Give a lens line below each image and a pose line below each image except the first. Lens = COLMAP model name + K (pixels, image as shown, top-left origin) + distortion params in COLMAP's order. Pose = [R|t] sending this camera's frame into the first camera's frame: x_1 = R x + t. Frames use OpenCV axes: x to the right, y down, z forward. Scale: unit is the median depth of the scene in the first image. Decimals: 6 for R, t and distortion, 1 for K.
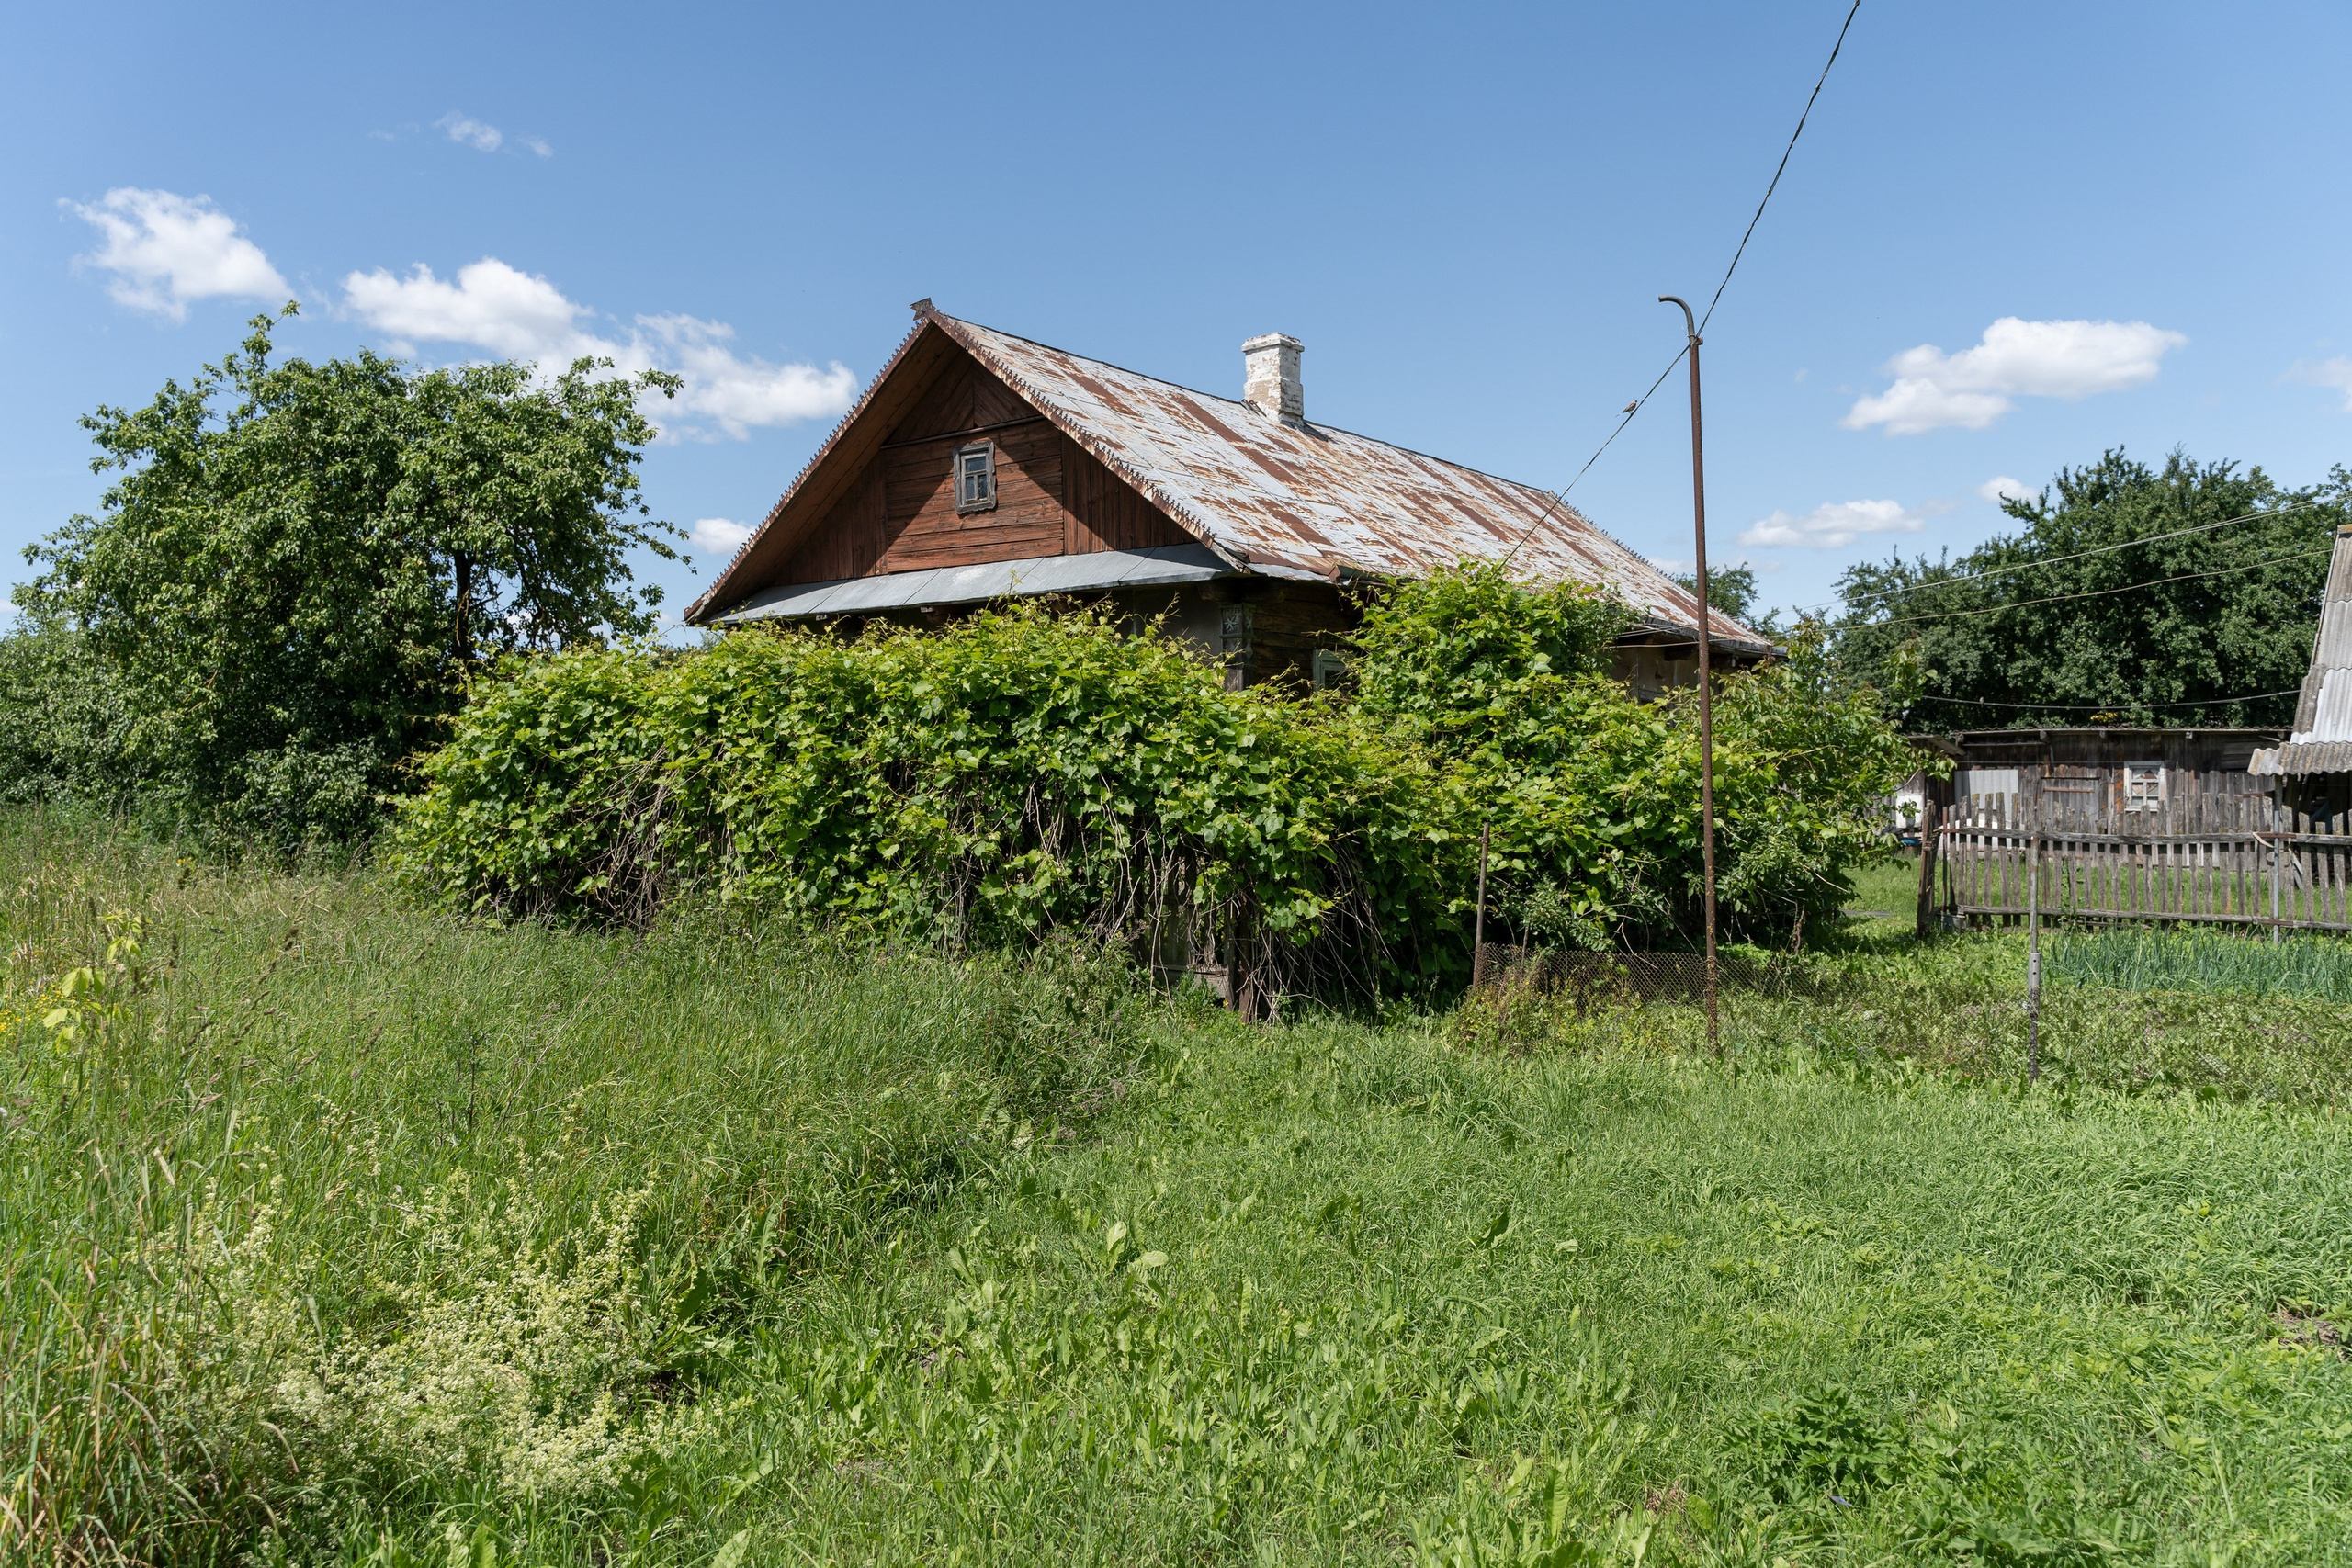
lens RADIAL K [[1877.9, 0, 1172.4], [0, 1877.9, 785.9], [0, 0, 1]] dist [0.004901, -0.003957]
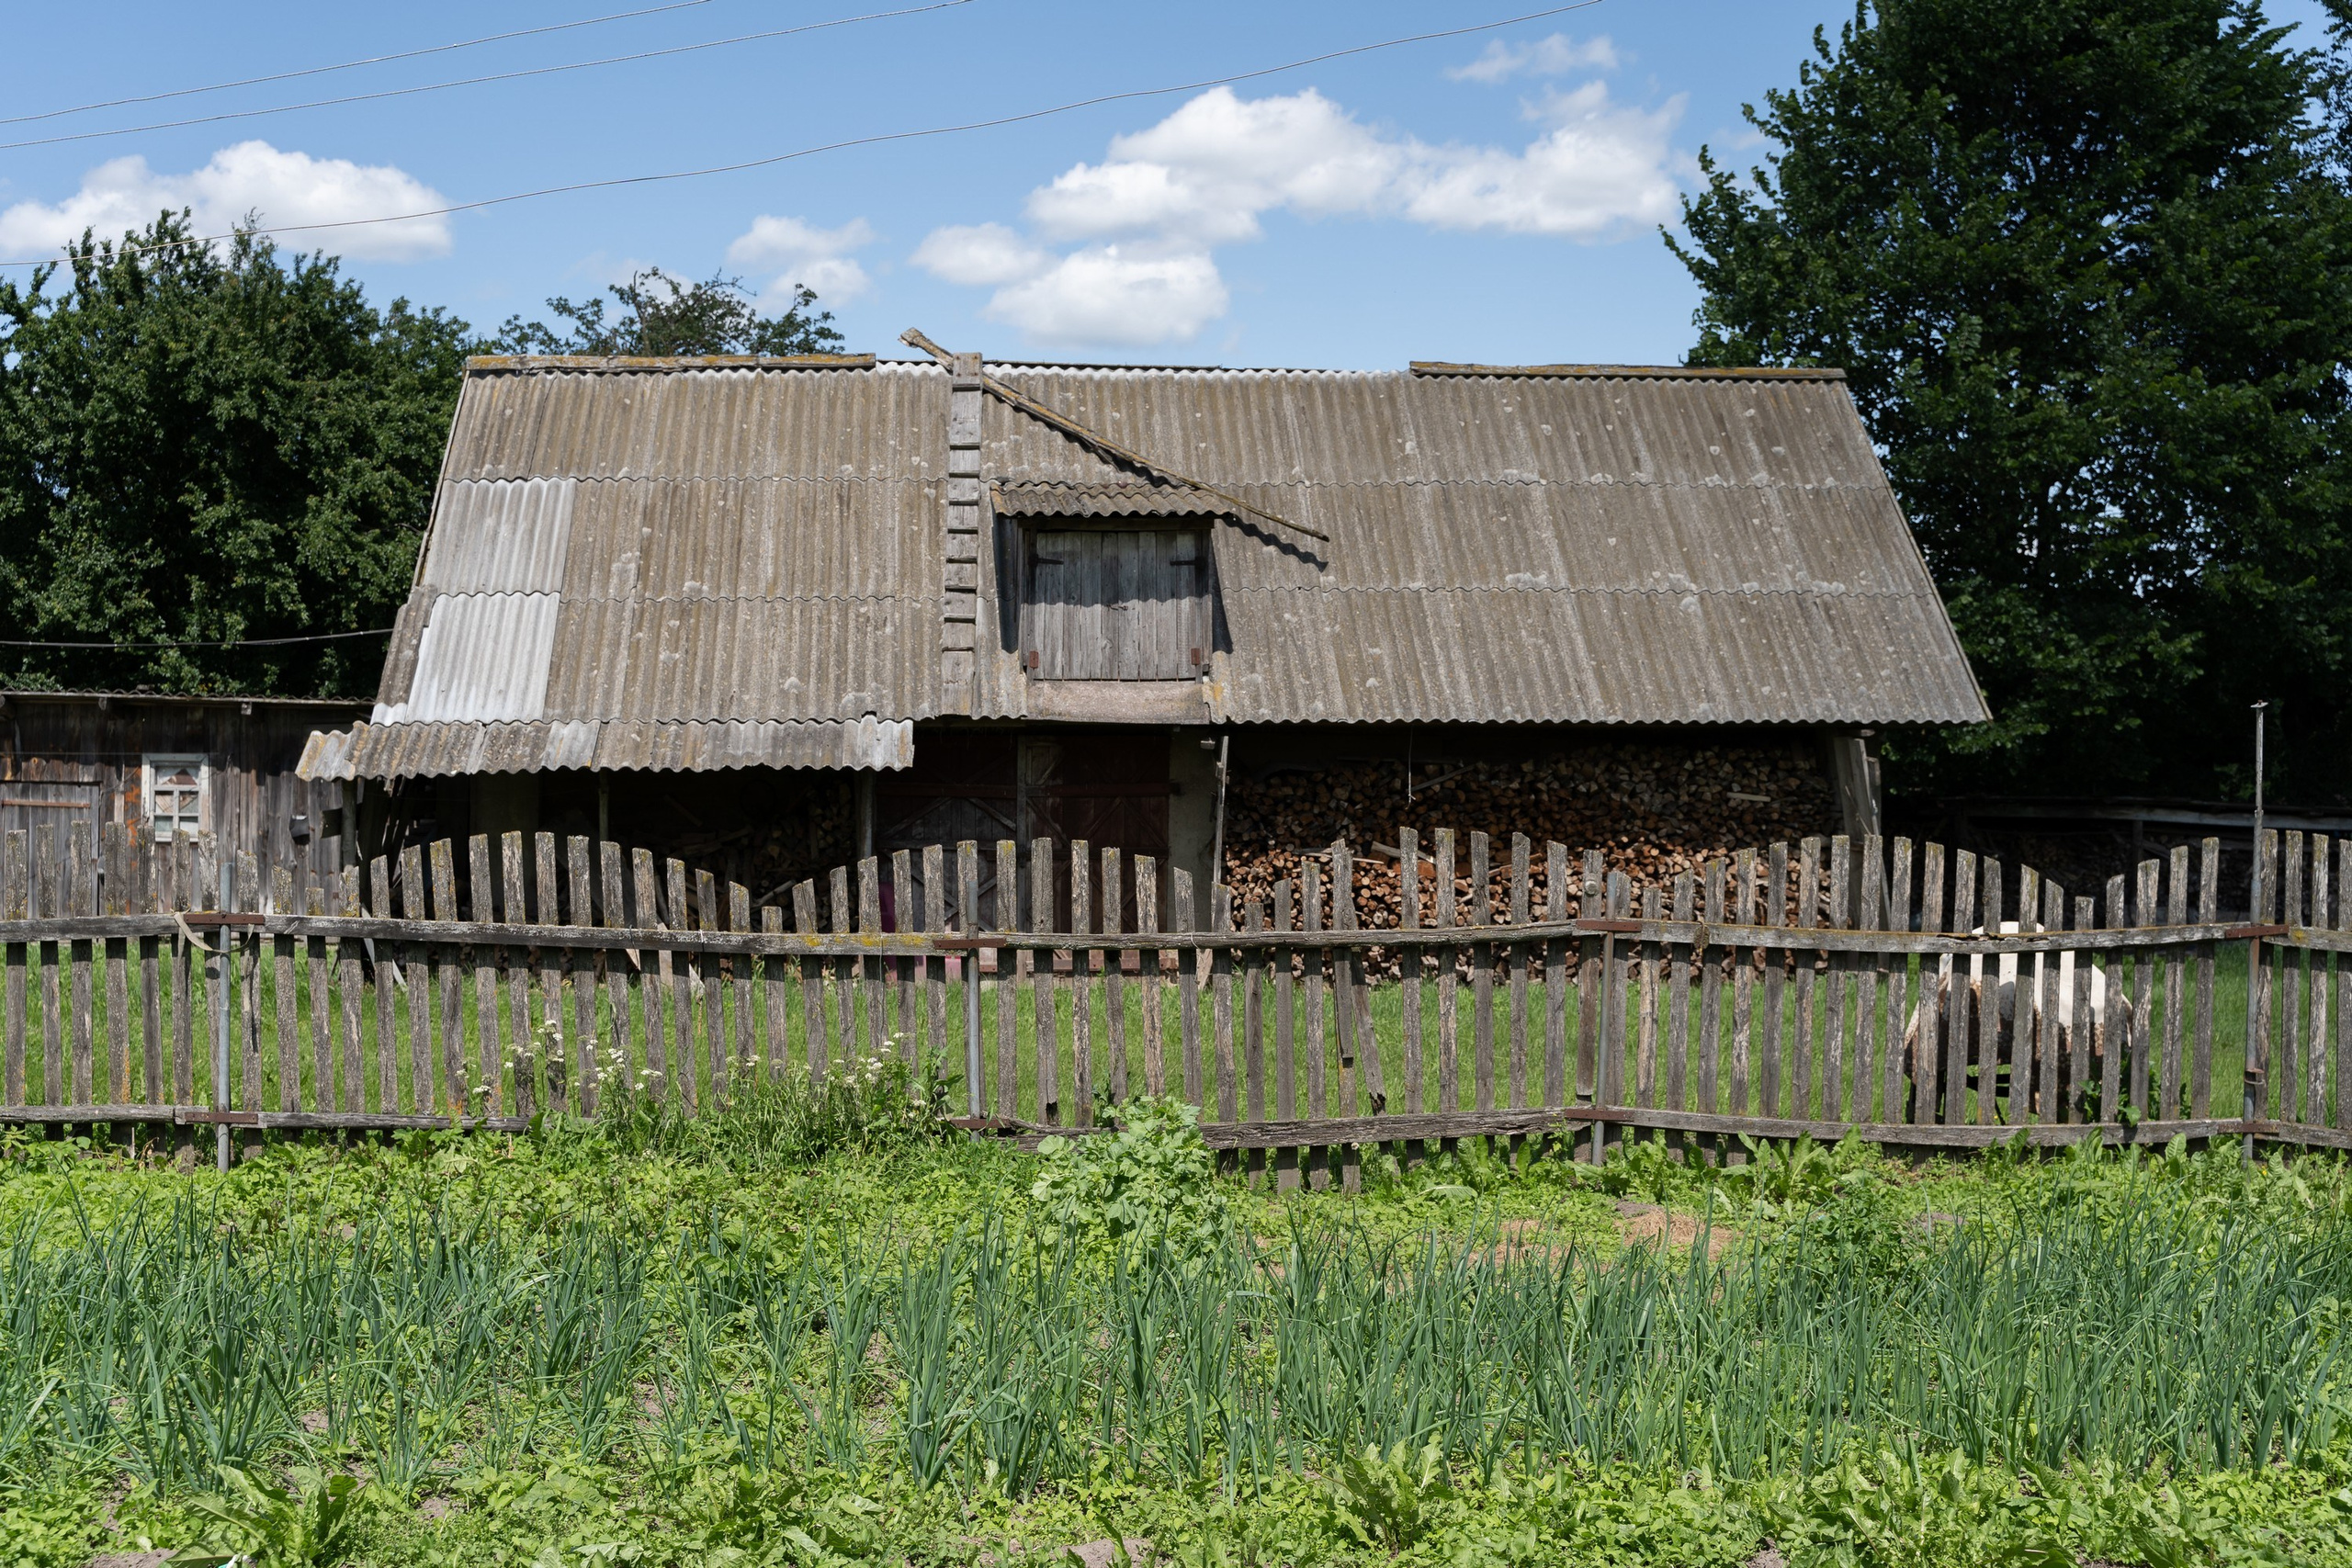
lens RADIAL K [[2722.6, 0, 1177.1], [0, 2722.6, 784.4], [0, 0, 1]] dist [-0.164275, 0.000000]
pose [[0.710983, 0.009517, 0.703145, 0.171306], [-0.008028, 0.999953, -0.005417, -0.001822], [-0.703163, -0.001793, 0.711026, 0.224364]]
